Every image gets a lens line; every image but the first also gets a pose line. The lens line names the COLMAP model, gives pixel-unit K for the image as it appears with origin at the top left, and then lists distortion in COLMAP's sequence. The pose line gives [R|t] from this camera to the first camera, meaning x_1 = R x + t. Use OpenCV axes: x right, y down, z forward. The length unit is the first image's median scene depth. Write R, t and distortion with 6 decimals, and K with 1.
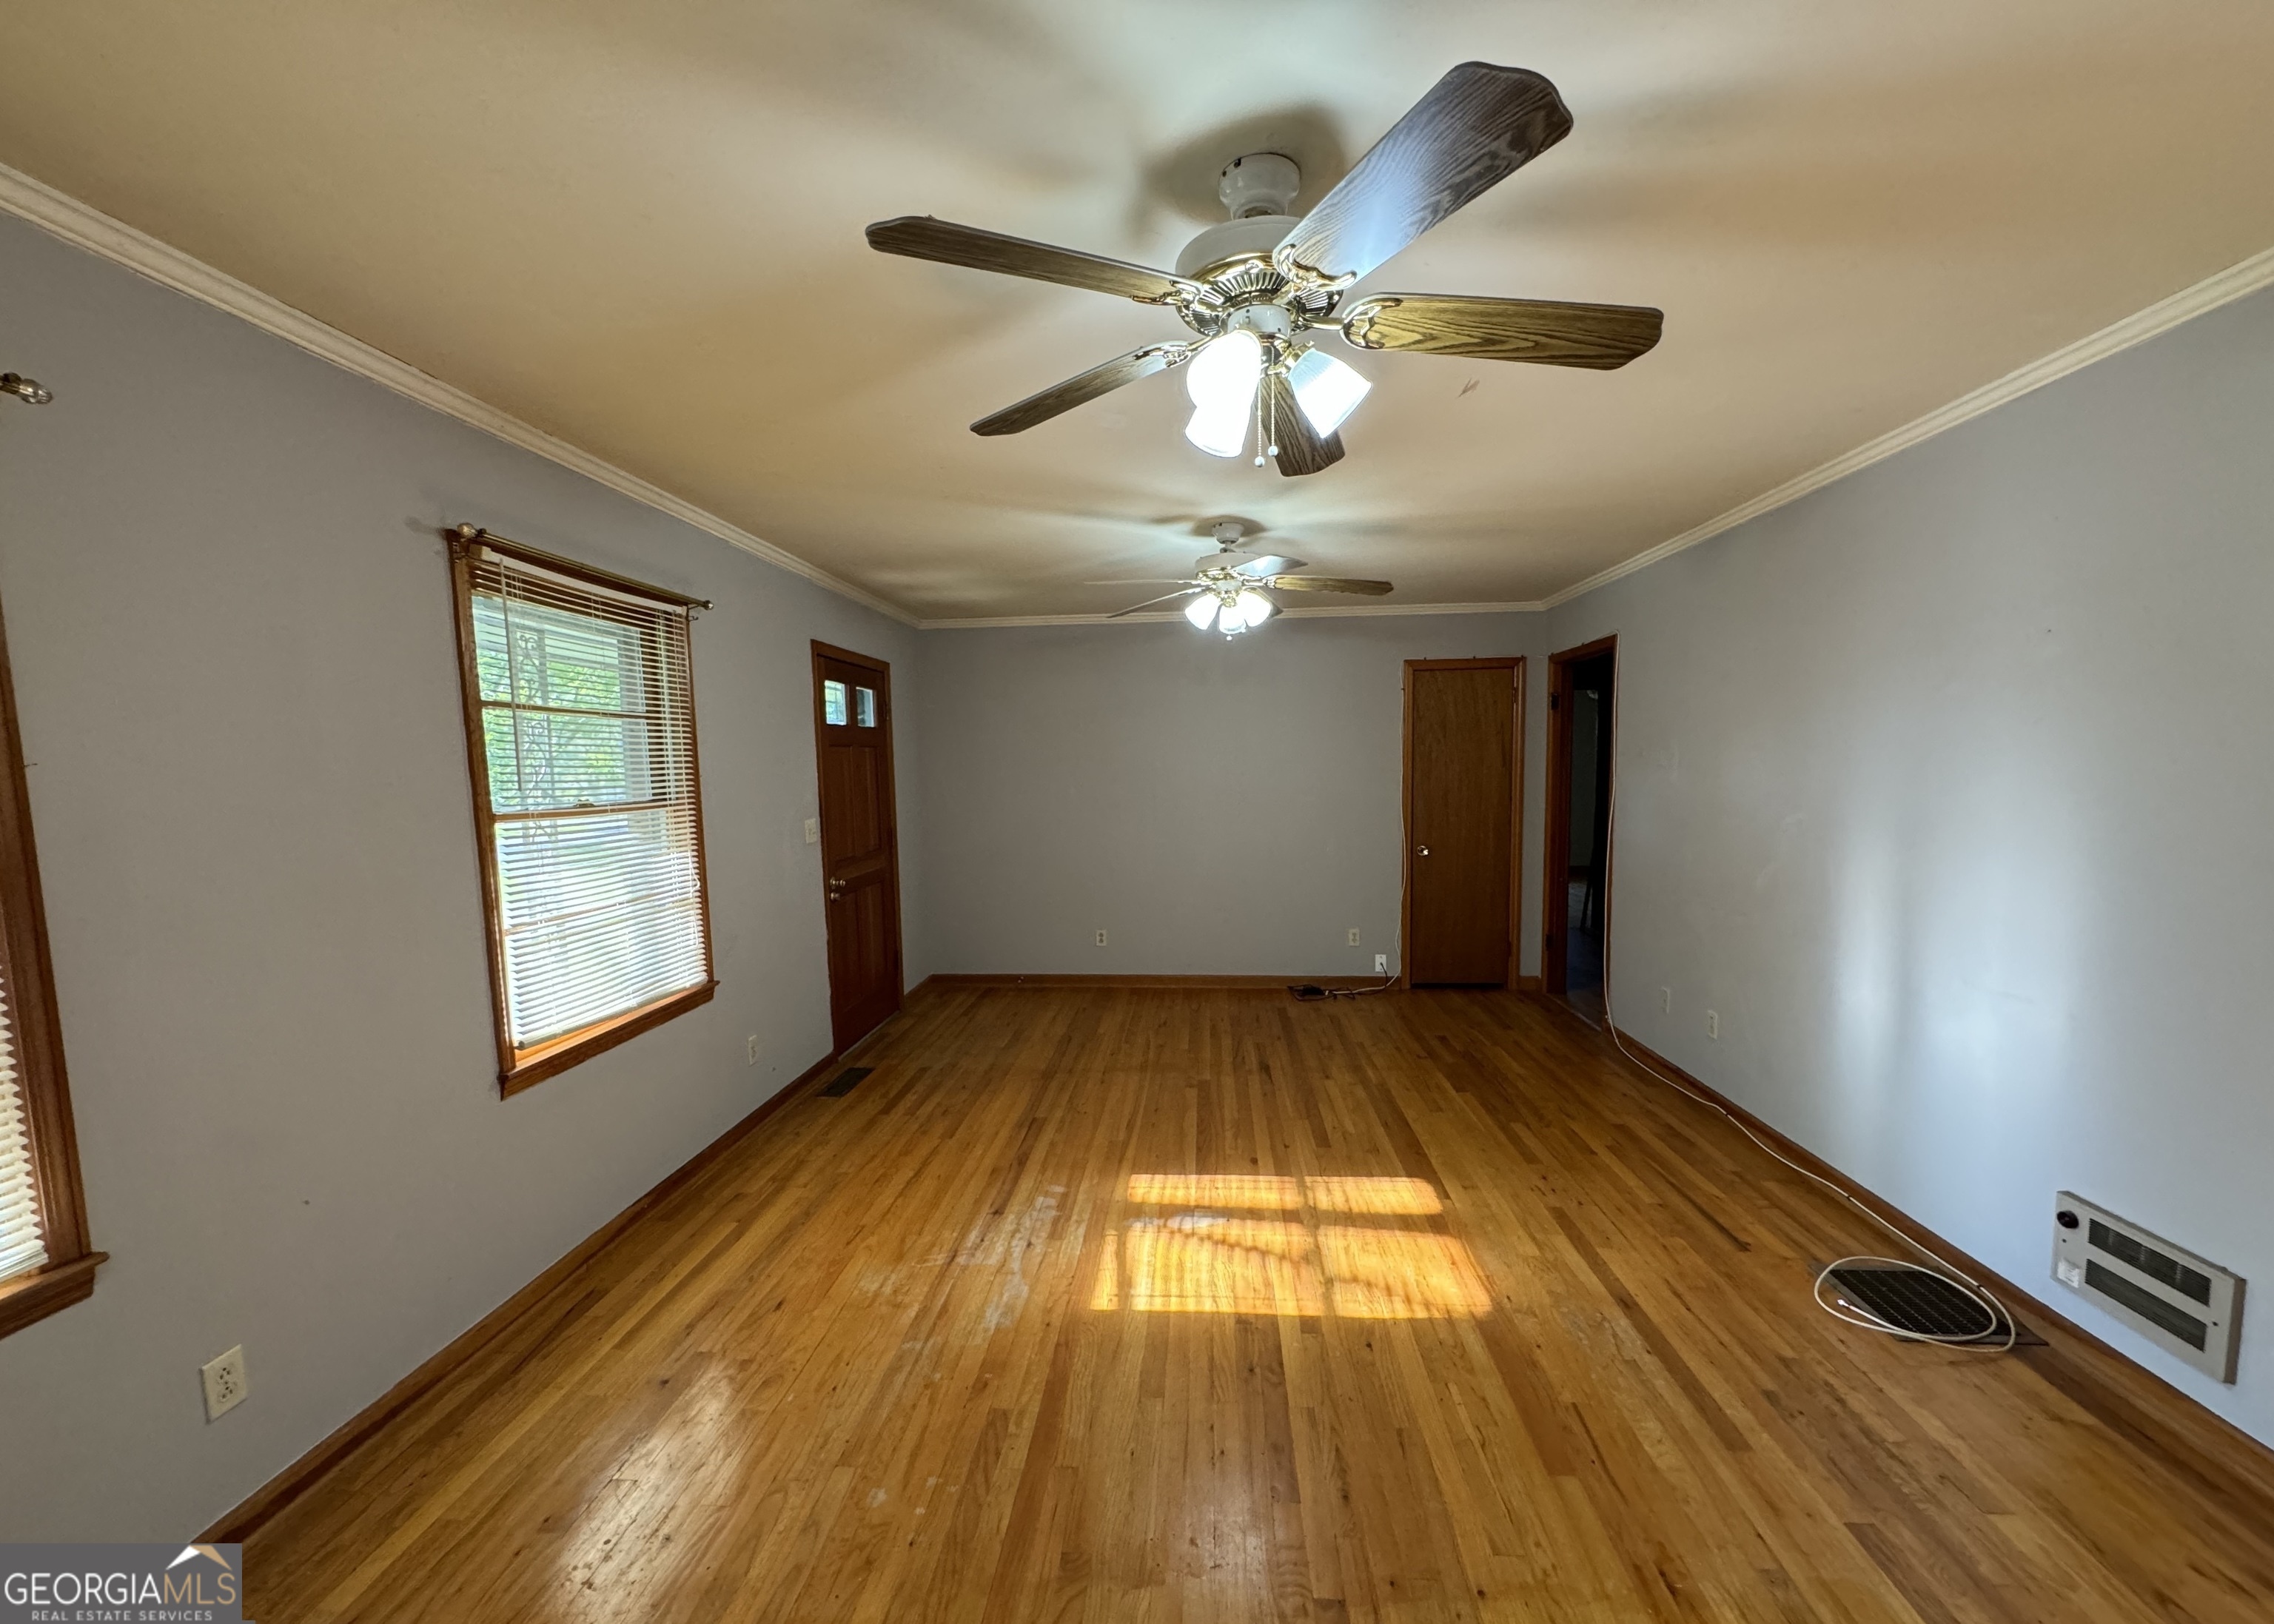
lens RADIAL K [[906.4, 0, 1136.9], [0, 906.4, 850.6], [0, 0, 1]] dist [-0.002526, -0.000241]
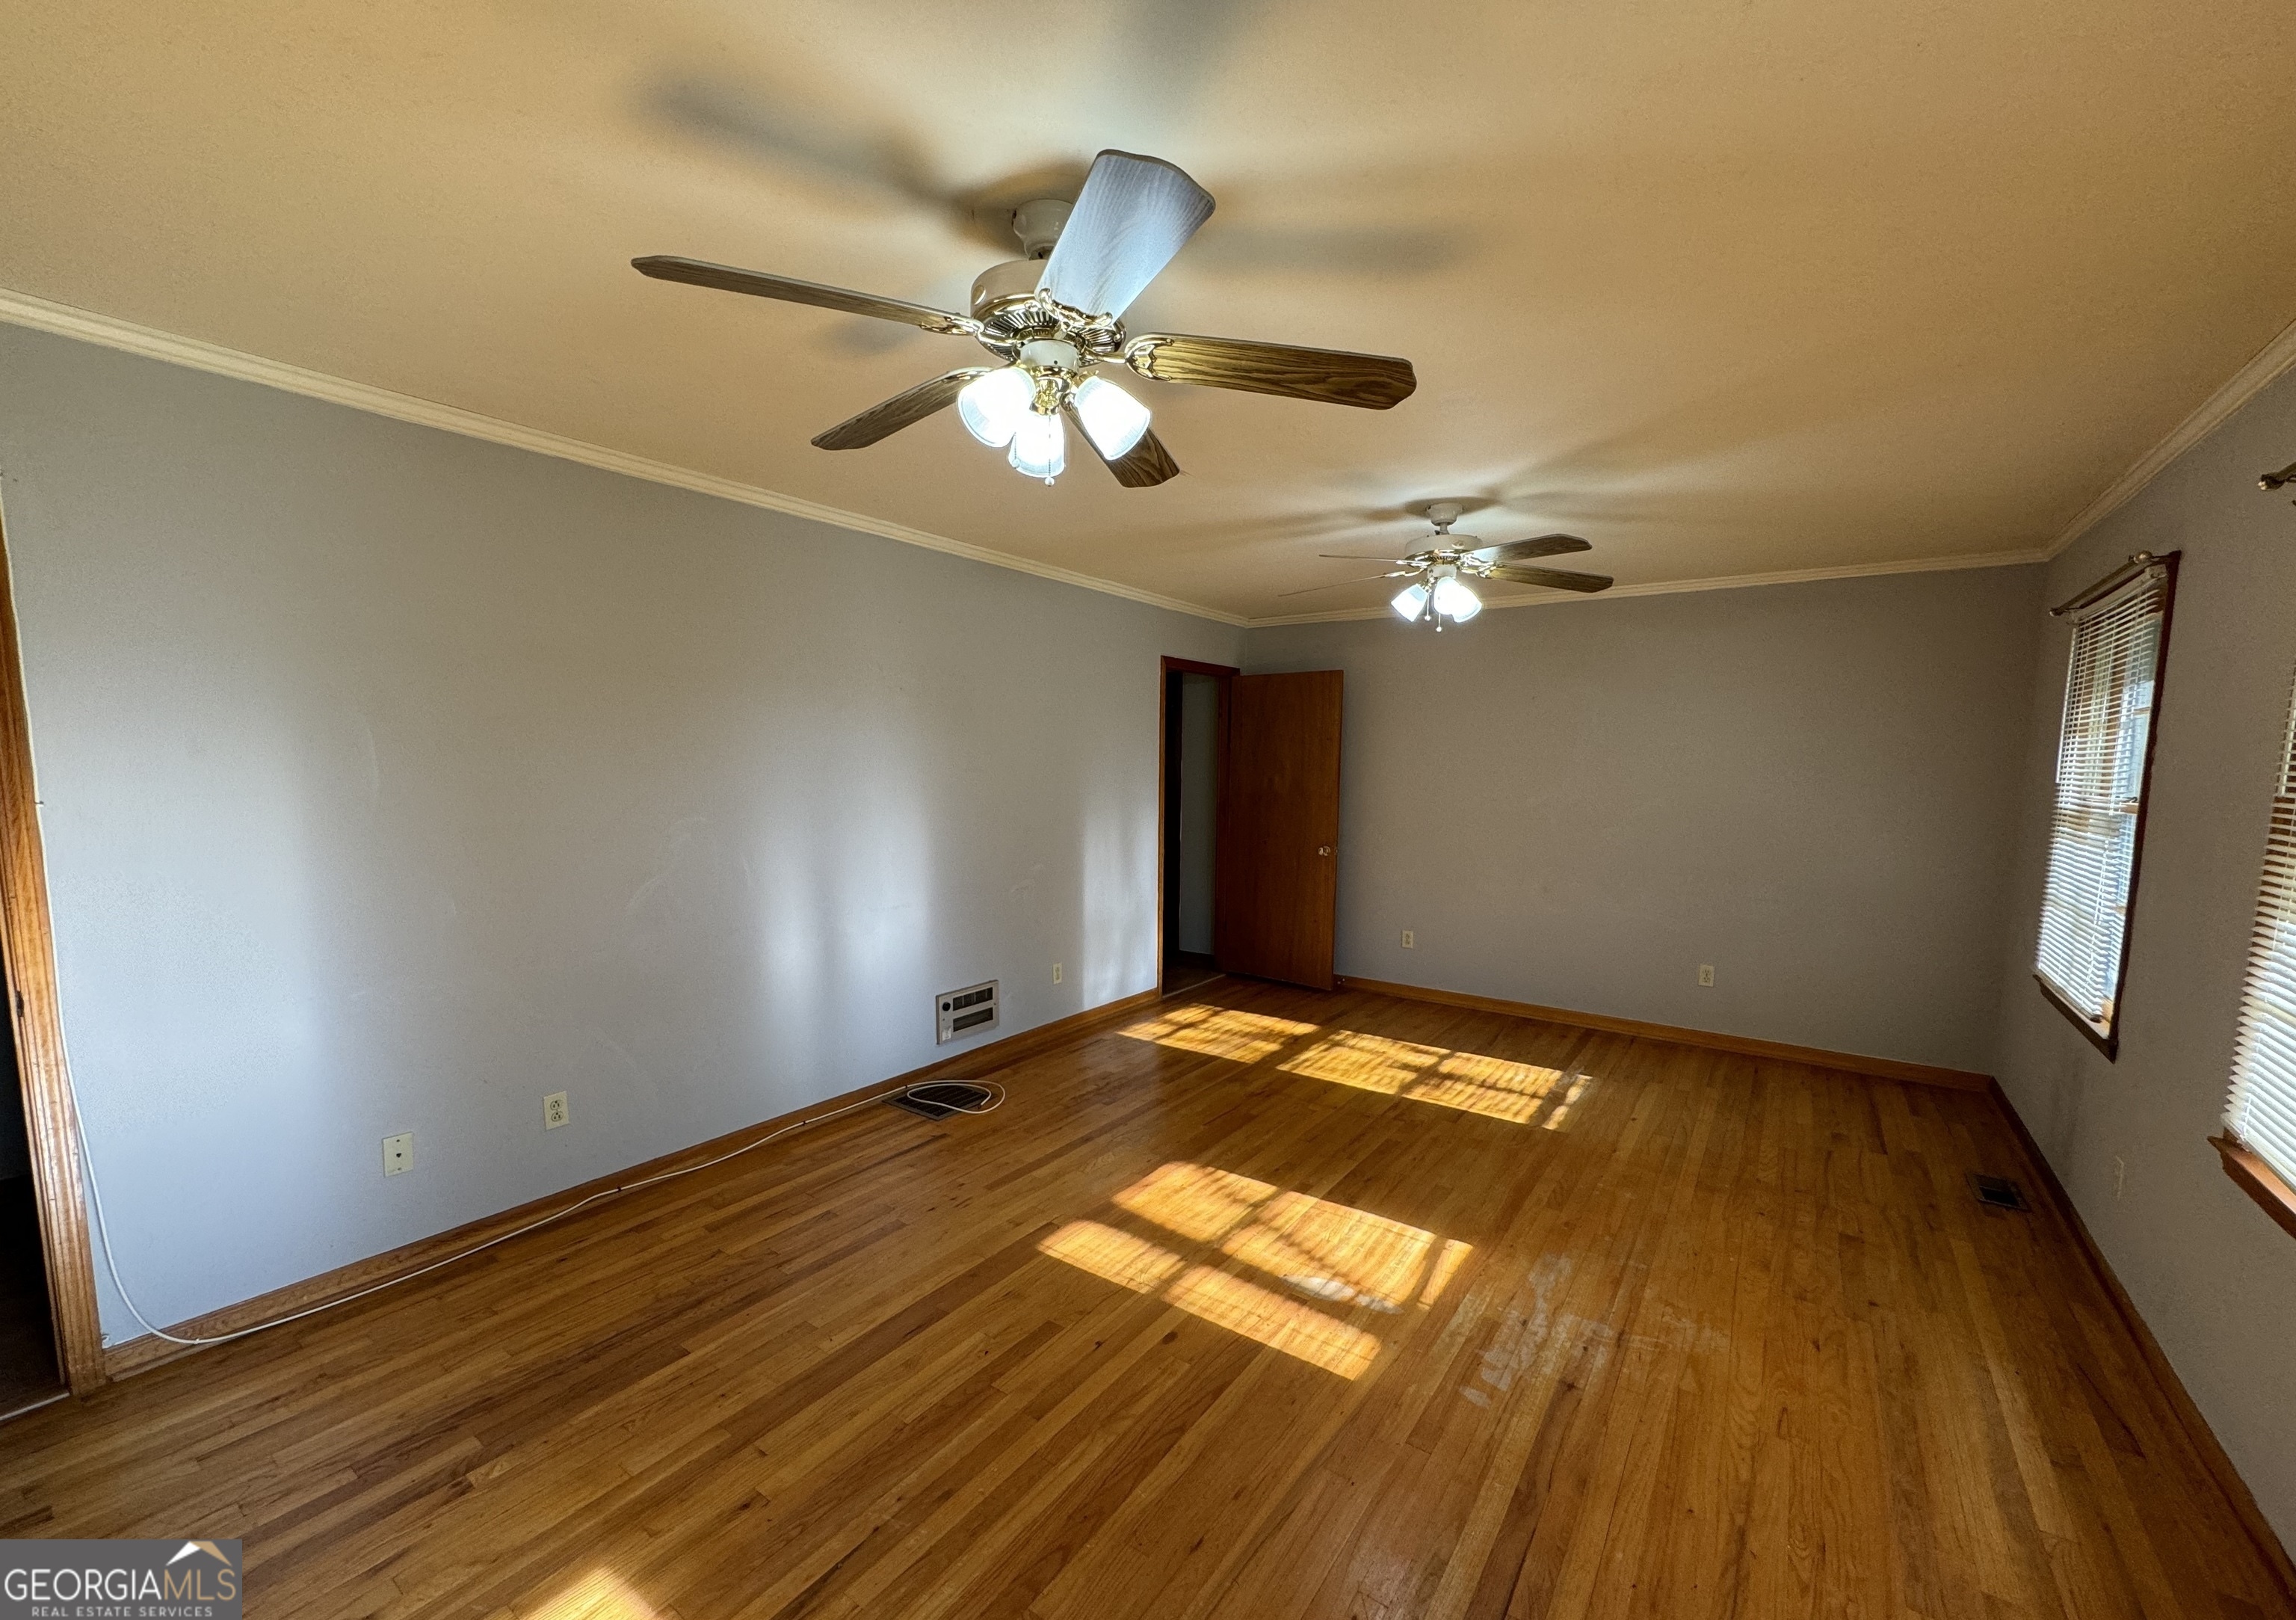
lens RADIAL K [[917.2, 0, 1140.8], [0, 917.2, 862.9], [0, 0, 1]] dist [-0.000375, 0.000251]
pose [[-0.854294, -0.053045, 0.517076, -0.241476], [0.051091, 0.981393, 0.185090, -0.181083], [-0.517273, 0.184539, -0.835688, 1.889925]]
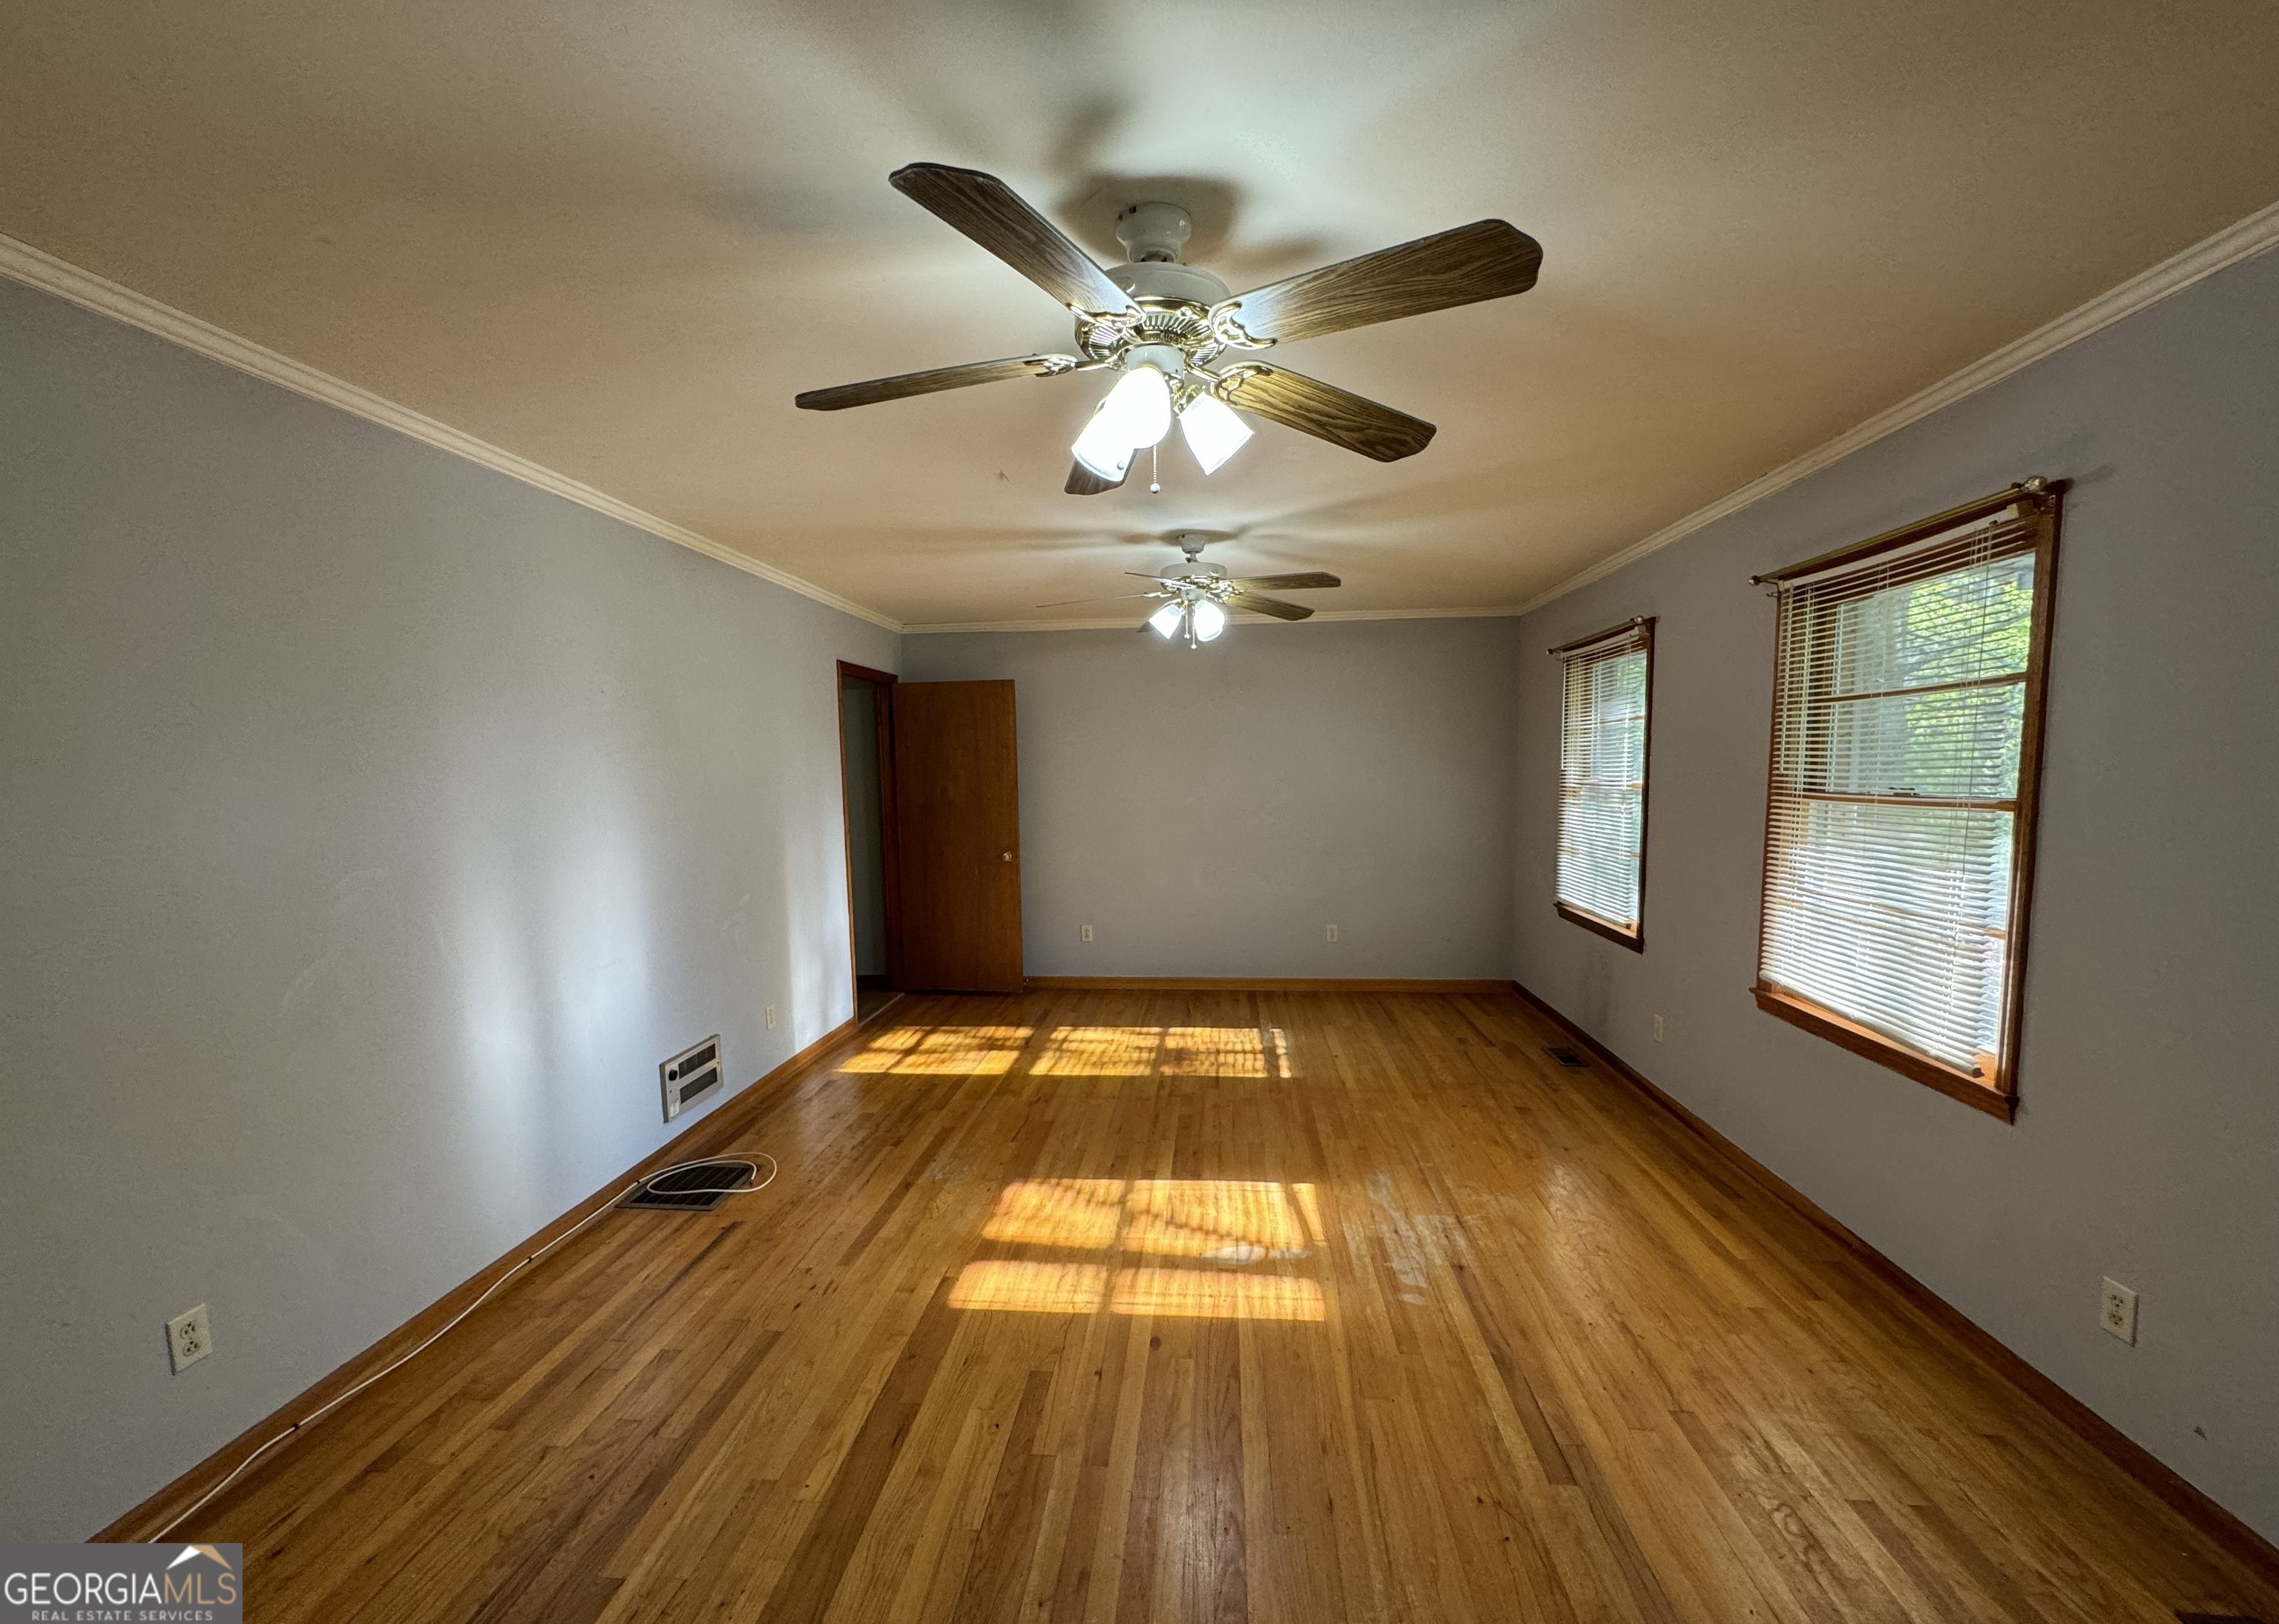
lens RADIAL K [[915.4, 0, 1134.1], [0, 915.4, 851.8], [0, 0, 1]] dist [0.000244, -0.000069]
pose [[-0.999371, 0.028479, 0.021121, 0.148705], [0.031944, 0.981684, 0.187818, -0.199385], [-0.015385, 0.188374, -0.981977, 1.998740]]
